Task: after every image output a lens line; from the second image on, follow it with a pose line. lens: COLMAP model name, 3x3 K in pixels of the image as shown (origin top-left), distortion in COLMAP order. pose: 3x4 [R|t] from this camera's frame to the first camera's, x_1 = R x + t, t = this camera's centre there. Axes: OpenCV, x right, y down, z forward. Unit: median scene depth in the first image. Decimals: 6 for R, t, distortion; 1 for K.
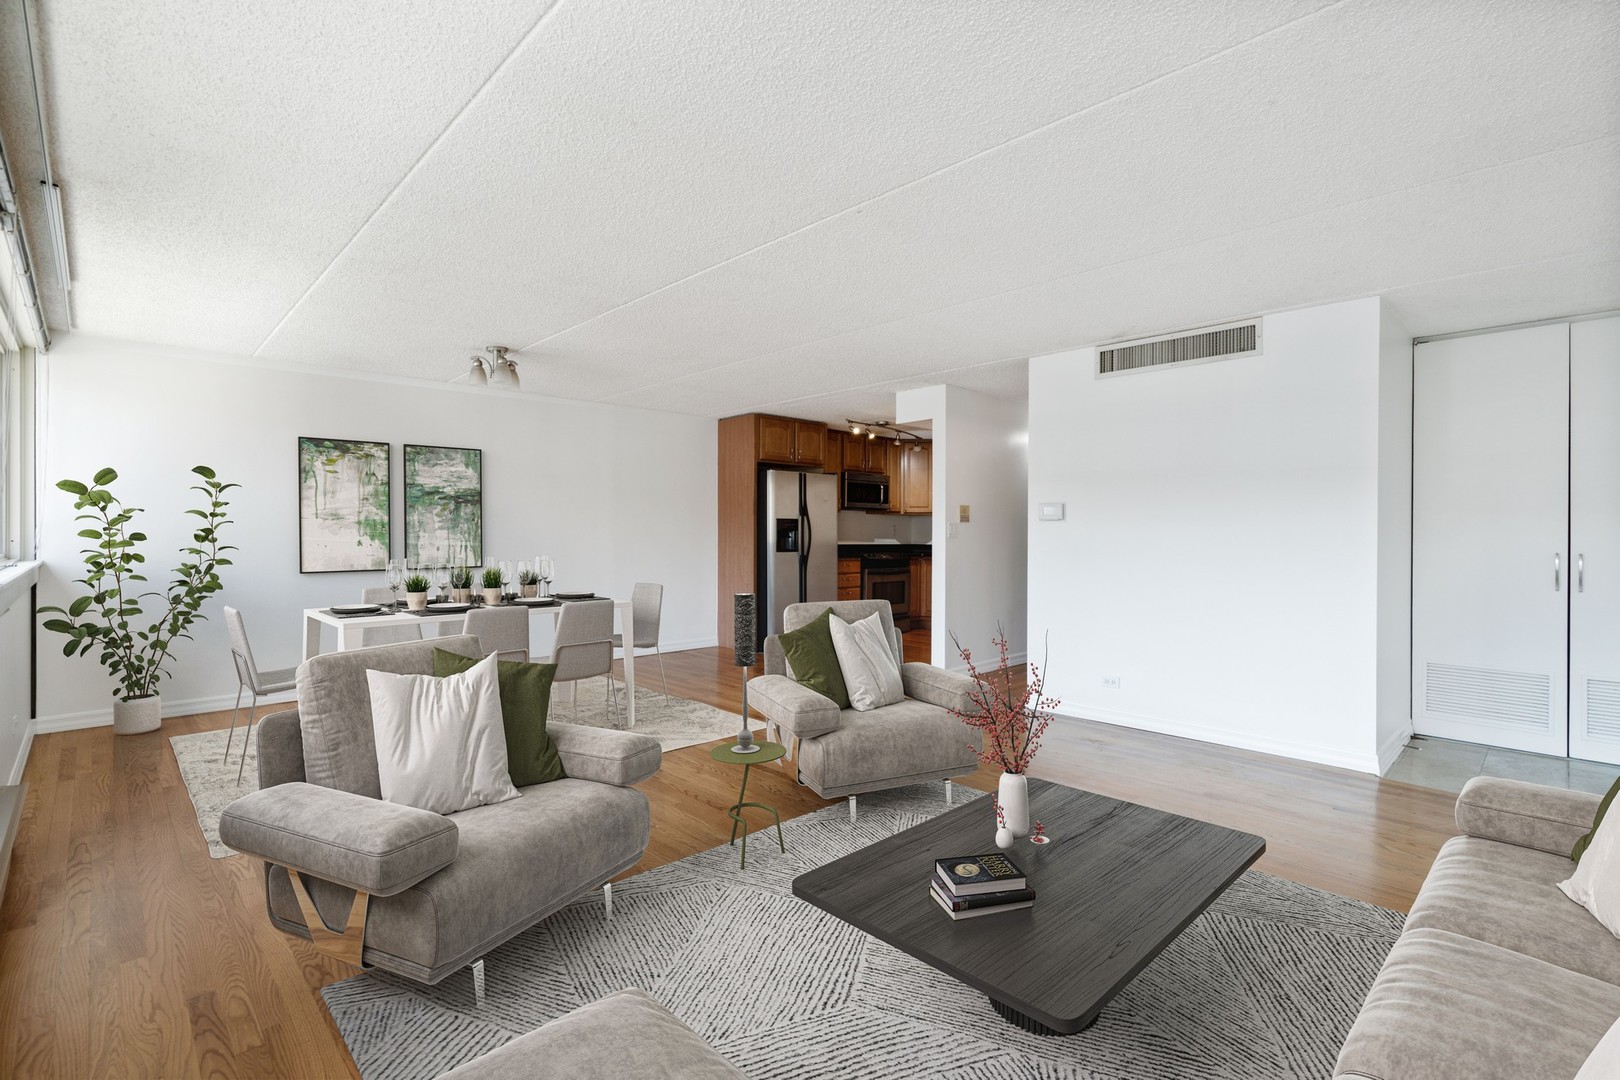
lens RADIAL K [[747.1, 0, 808.3], [0, 747.1, 538.9], [0, 0, 1]] dist [0.000768, 0.000040]
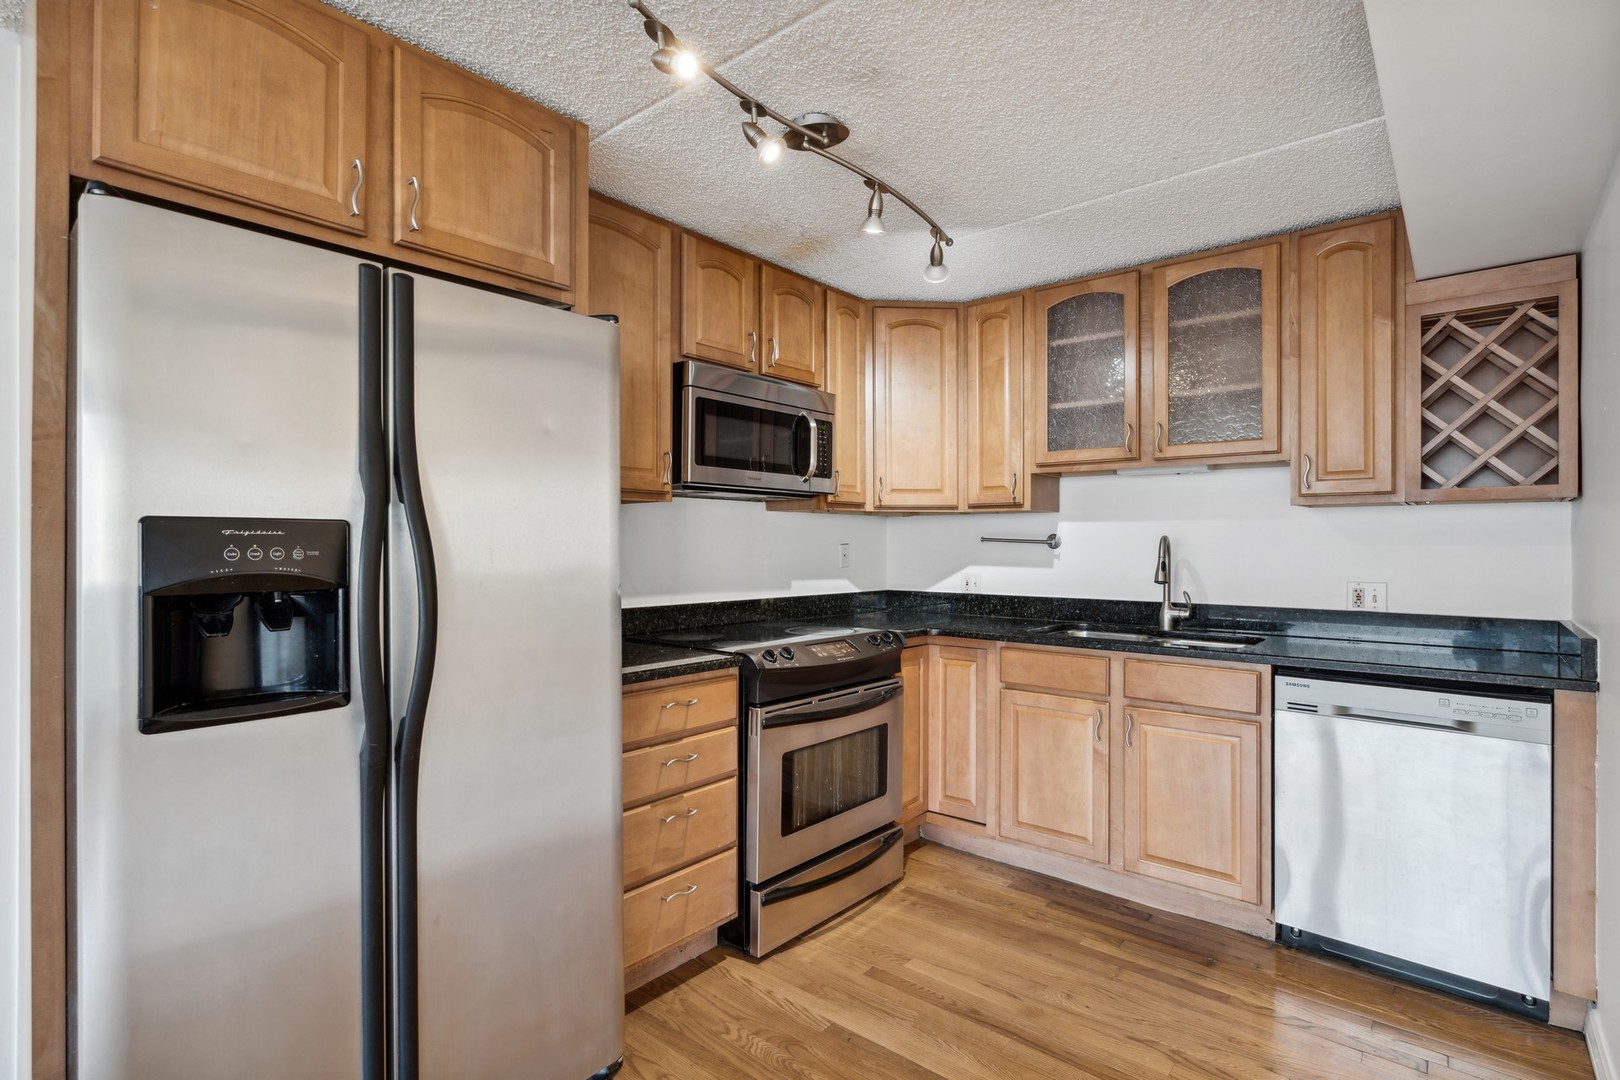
lens RADIAL K [[786.3, 0, 811.7], [0, 786.3, 542.4], [0, 0, 1]] dist [-0.000028, -0.000003]
pose [[0.994970, -0.005769, 0.100009, 0.063681], [0.006655, 0.999941, -0.008533, -0.015462], [-0.099954, 0.009155, 0.994950, 0.660039]]
